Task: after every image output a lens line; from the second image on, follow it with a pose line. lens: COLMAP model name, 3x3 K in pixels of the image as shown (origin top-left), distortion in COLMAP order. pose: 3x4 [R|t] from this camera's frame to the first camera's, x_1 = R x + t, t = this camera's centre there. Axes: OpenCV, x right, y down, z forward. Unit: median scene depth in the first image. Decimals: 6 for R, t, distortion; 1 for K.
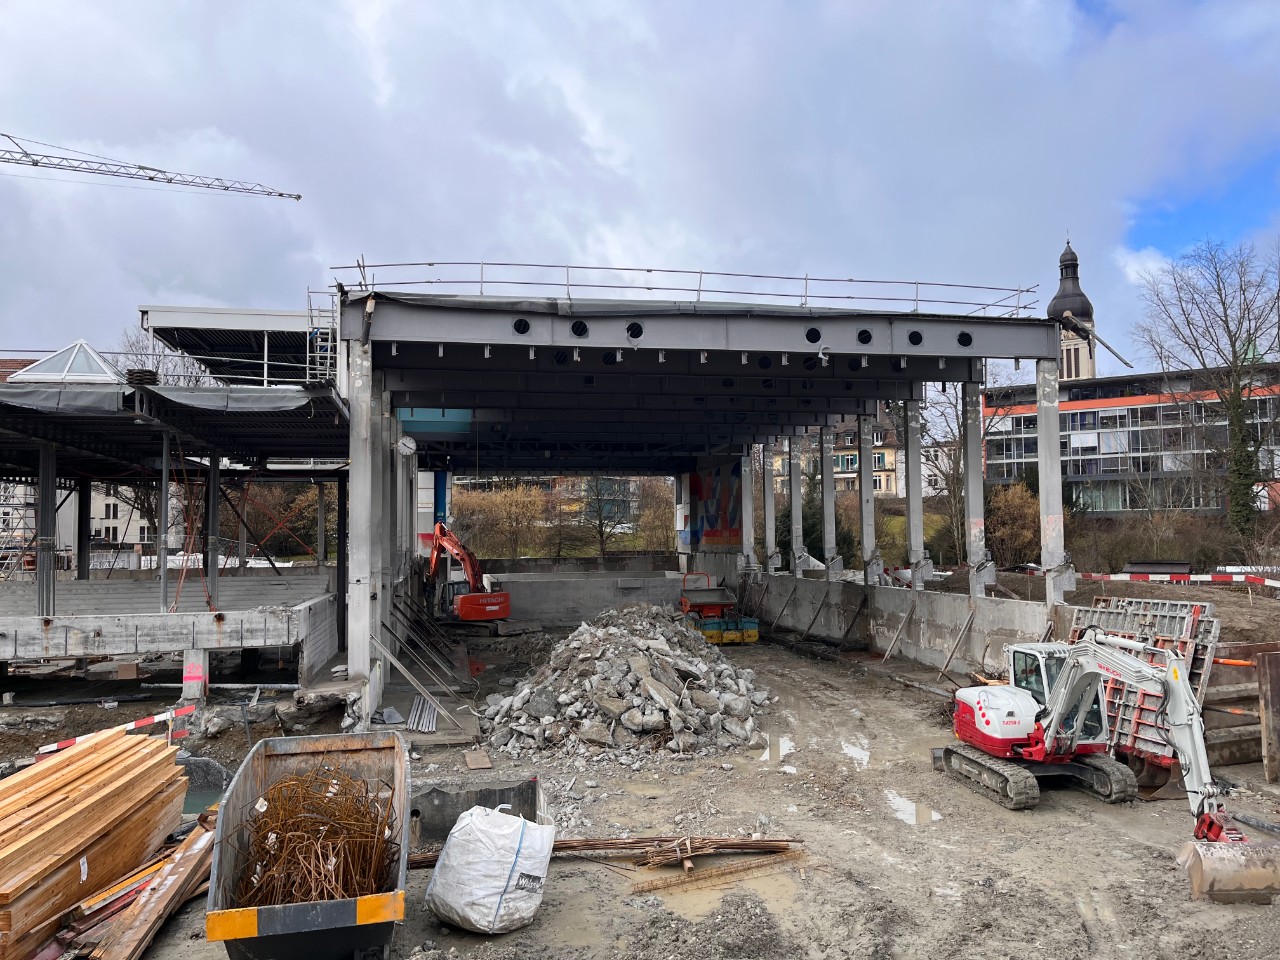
lens RADIAL K [[973.3, 0, 640.0], [0, 973.3, 480.0], [0, 0, 1]] dist [0.062245, -0.005045]
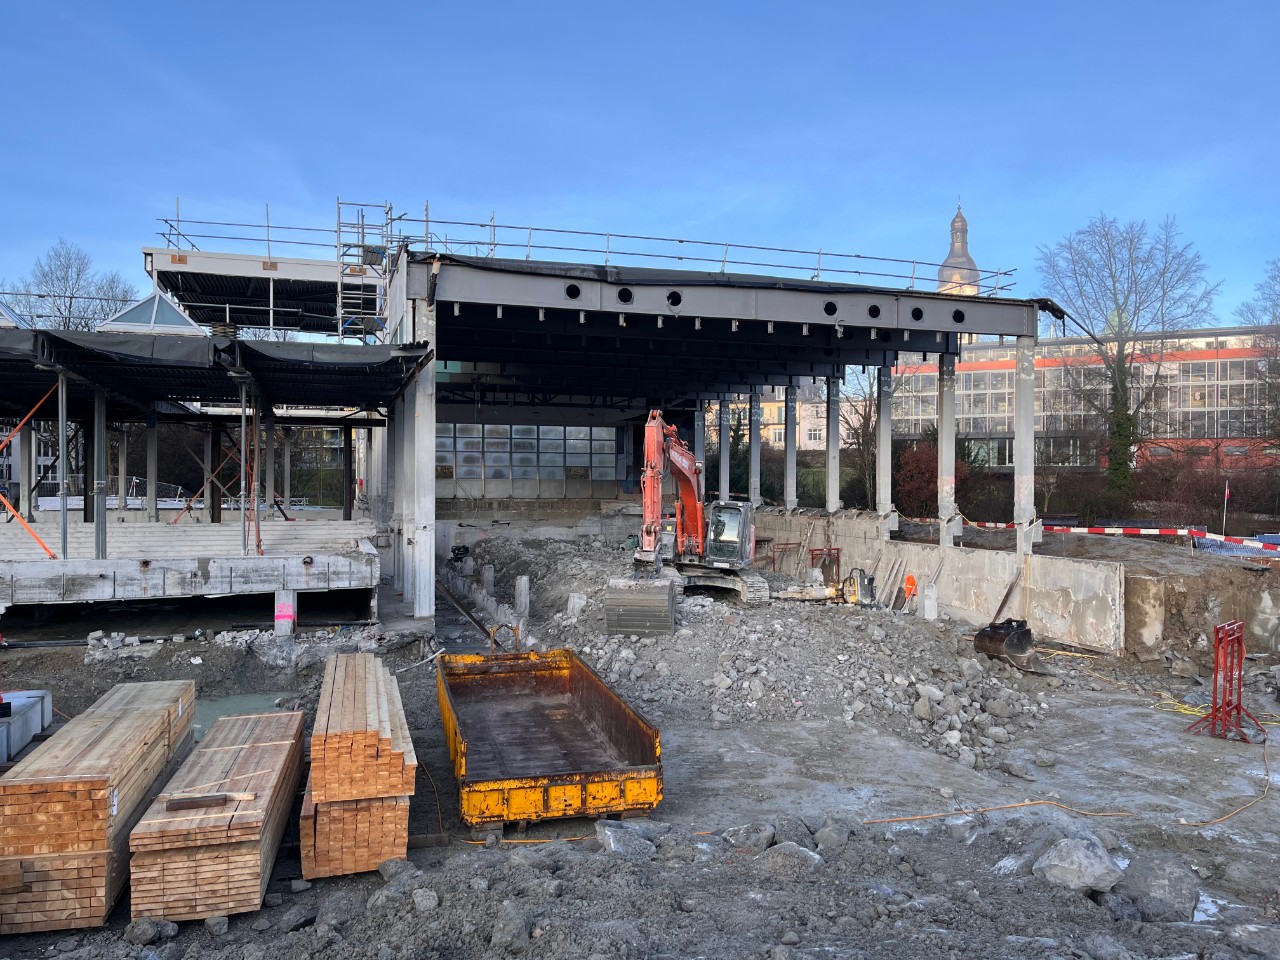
lens RADIAL K [[974.2, 0, 640.0], [0, 974.2, 480.0], [0, 0, 1]] dist [-0.010767, 0.242418]
pose [[0.992907, 0.015946, 0.117823, -0.160669], [-0.022404, 0.998306, 0.053697, -0.010013], [-0.116767, -0.055955, 0.991582, -0.068433]]
